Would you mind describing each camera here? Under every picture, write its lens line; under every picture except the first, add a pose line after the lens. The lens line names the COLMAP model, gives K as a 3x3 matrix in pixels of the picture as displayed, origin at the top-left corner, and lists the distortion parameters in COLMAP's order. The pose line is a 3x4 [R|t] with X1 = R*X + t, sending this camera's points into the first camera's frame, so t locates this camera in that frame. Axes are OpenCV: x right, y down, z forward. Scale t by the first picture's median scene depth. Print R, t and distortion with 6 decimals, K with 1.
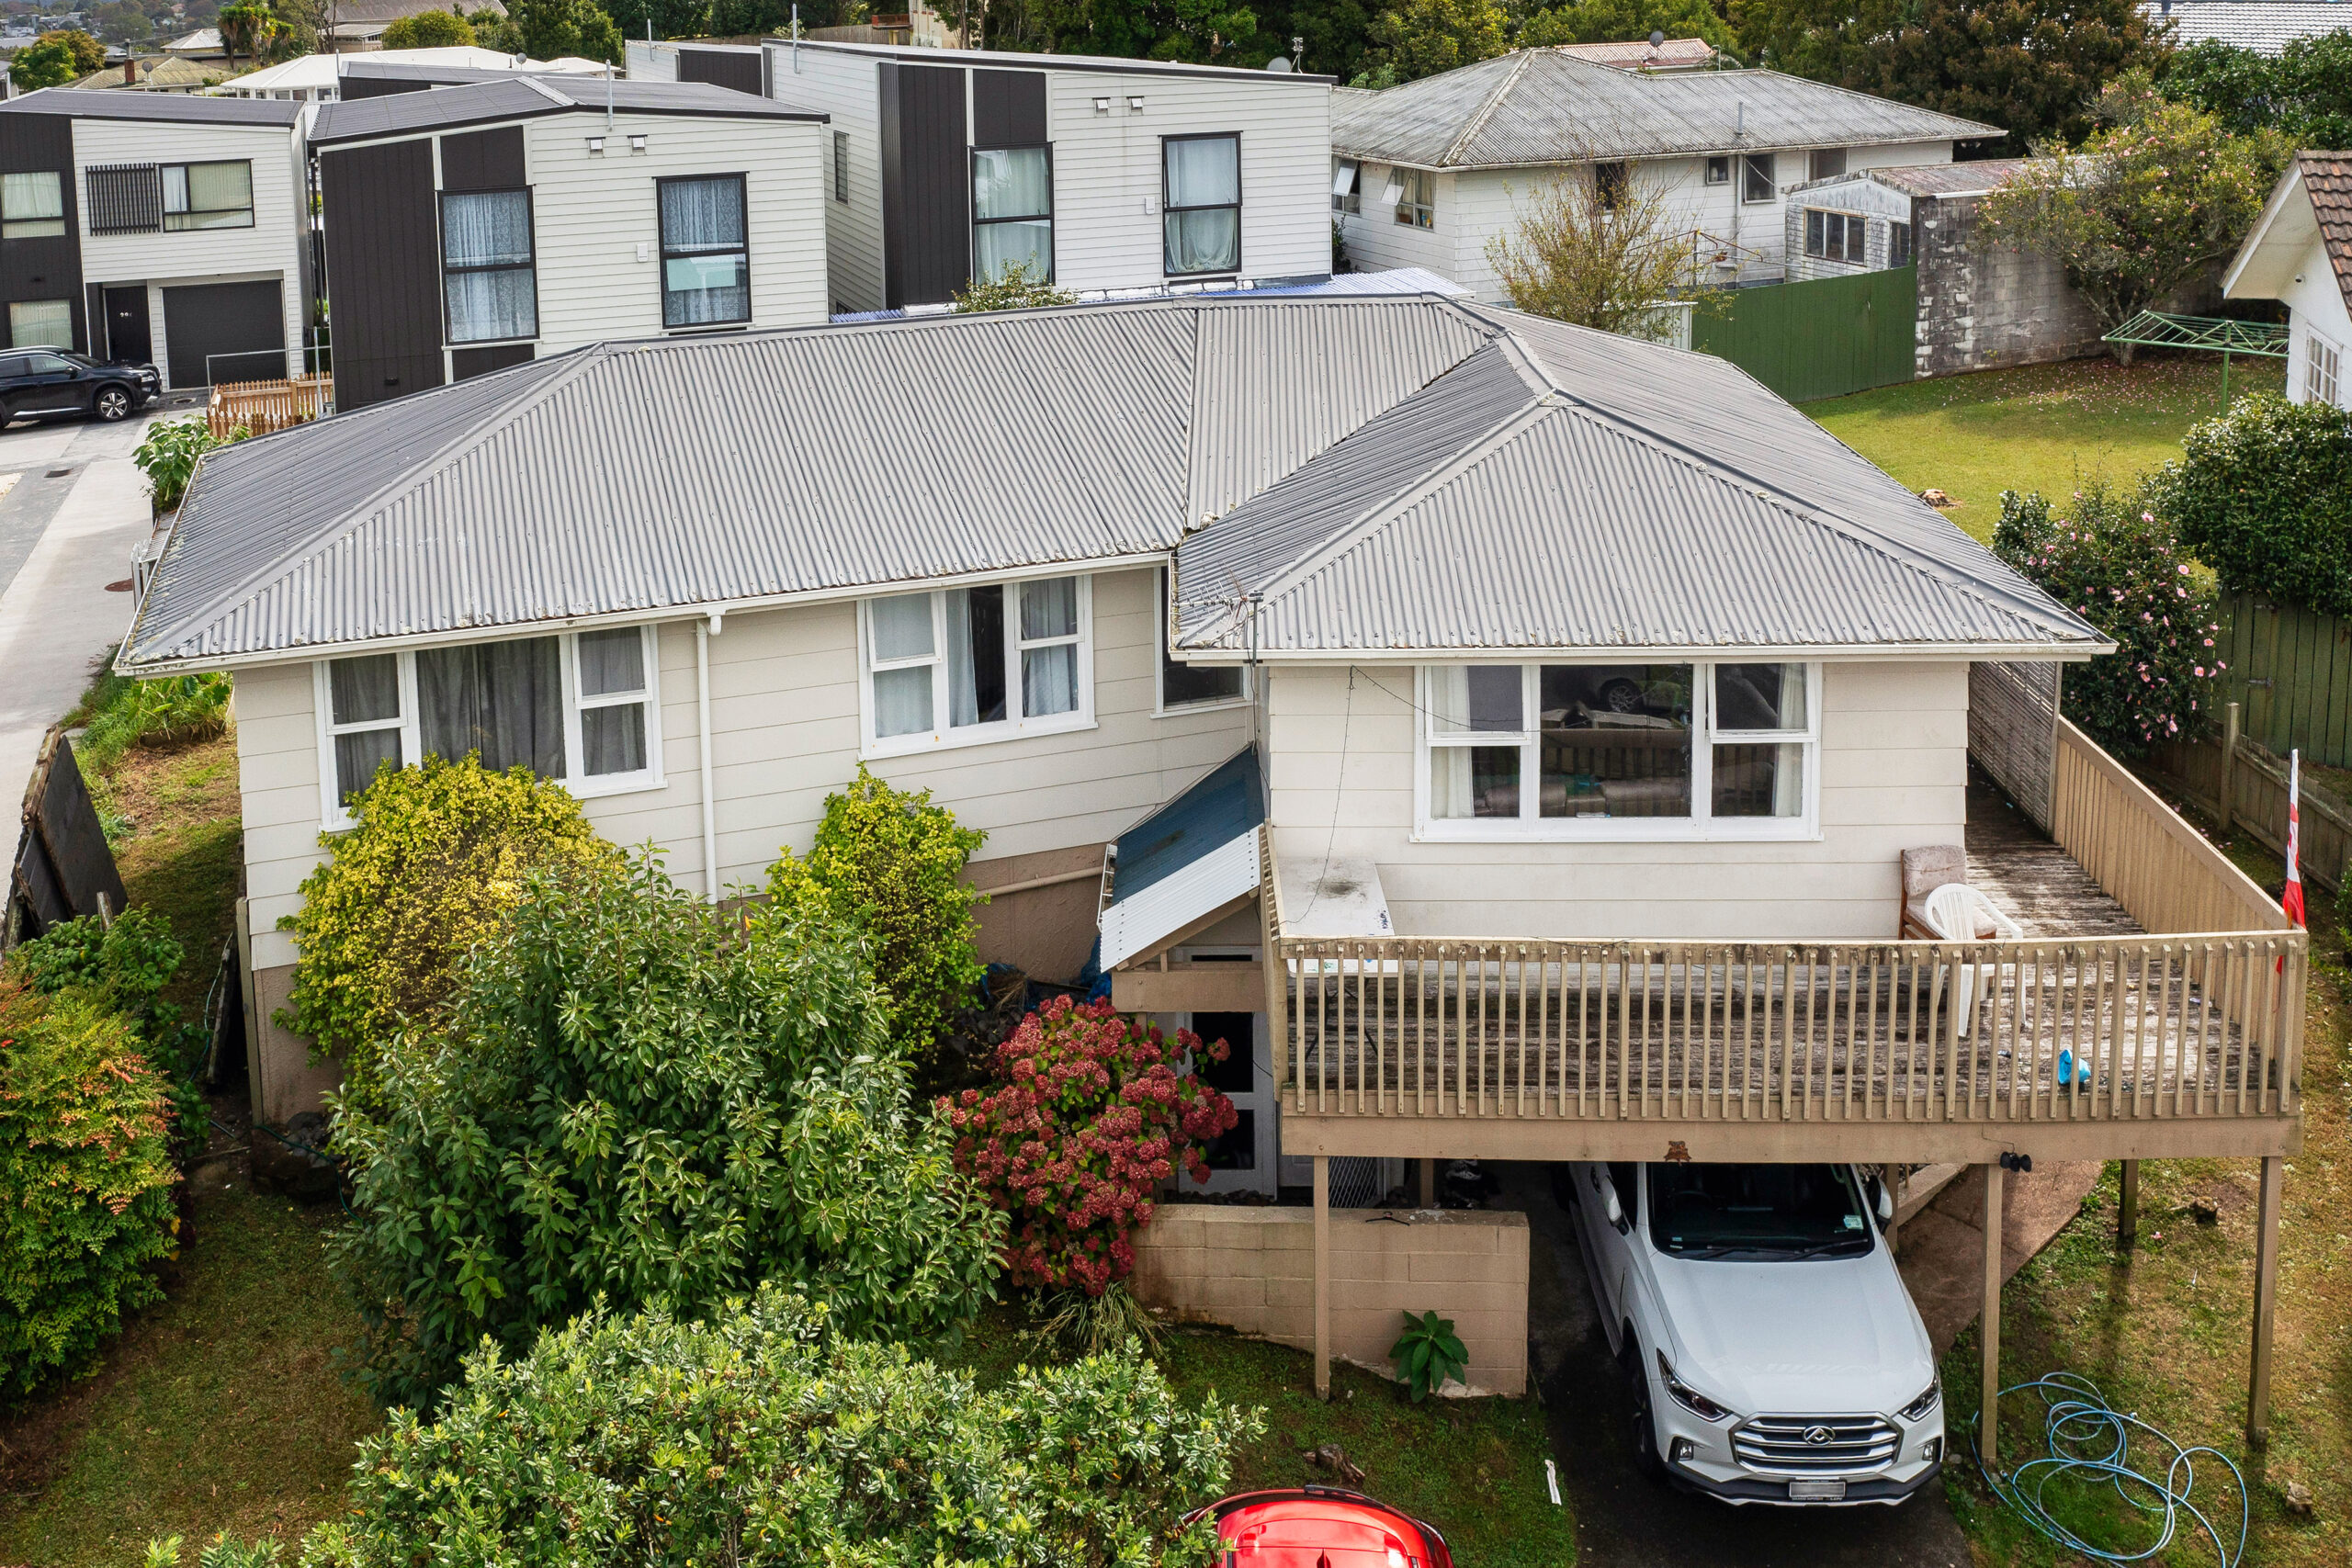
lens RADIAL K [[1913.2, 0, 1176.0], [0, 1913.2, 784.0], [0, 0, 1]] dist [-0.006512, 0.000257]
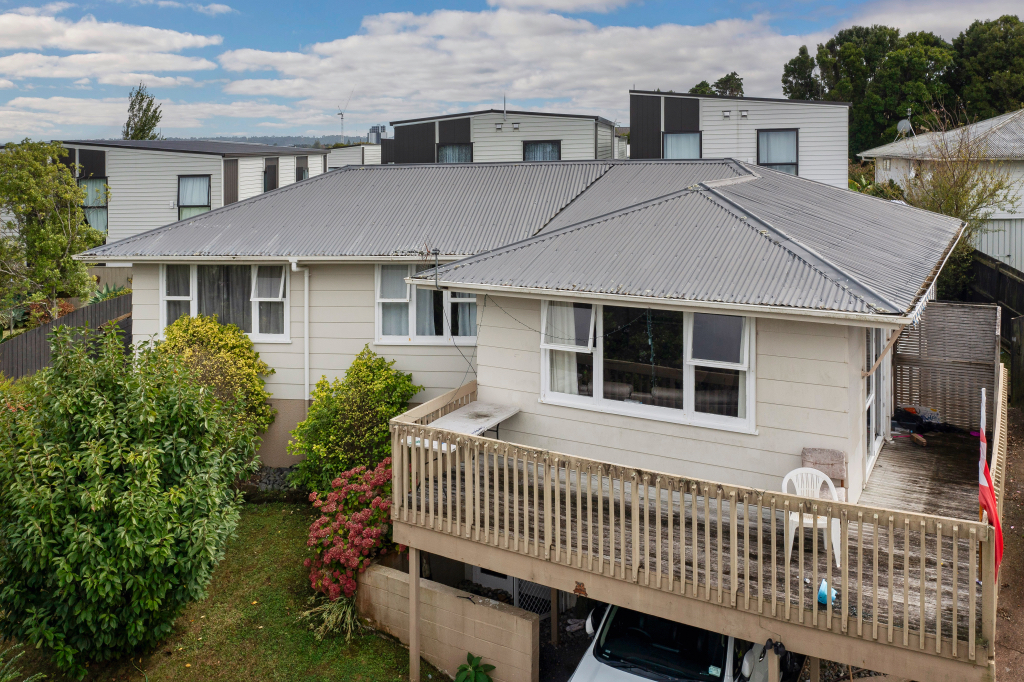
lens RADIAL K [[833.0, 0, 512.0], [0, 833.0, 341.0], [0, 0, 1]] dist [-0.006512, 0.000257]
pose [[0.894587, 0.114808, -0.431895, 0.442956], [-0.170171, 0.981142, -0.091666, 0.050870], [0.413226, 0.155499, 0.897254, 0.258953]]
